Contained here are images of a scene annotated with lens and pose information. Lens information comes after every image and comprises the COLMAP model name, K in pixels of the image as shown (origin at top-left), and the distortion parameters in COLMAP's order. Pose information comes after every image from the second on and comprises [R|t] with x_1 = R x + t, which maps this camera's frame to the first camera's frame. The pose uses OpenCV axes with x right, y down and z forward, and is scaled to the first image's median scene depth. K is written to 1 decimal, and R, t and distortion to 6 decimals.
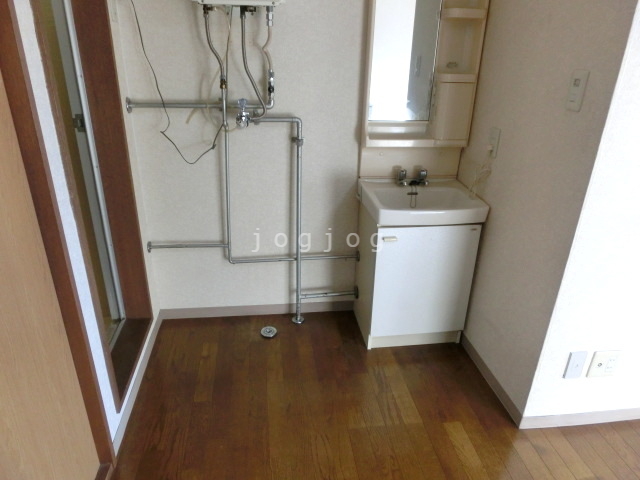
lens RADIAL K [[447.1, 0, 320.0], [0, 447.1, 240.0], [0, 0, 1]] dist [-0.030561, 0.004981]
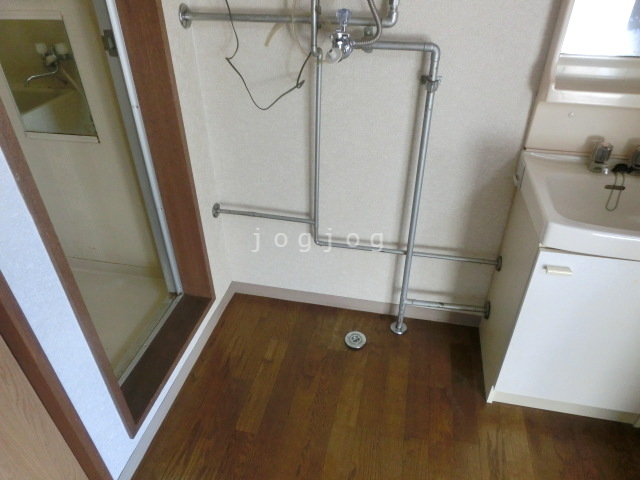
lens RADIAL K [[447.1, 0, 320.0], [0, 447.1, 240.0], [0, 0, 1]] dist [-0.030561, 0.004981]
pose [[0.942353, 0.167184, -0.289862, 0.021241], [-0.110980, 0.973365, 0.200609, -0.112137], [0.315681, -0.156876, 0.935808, 0.327235]]
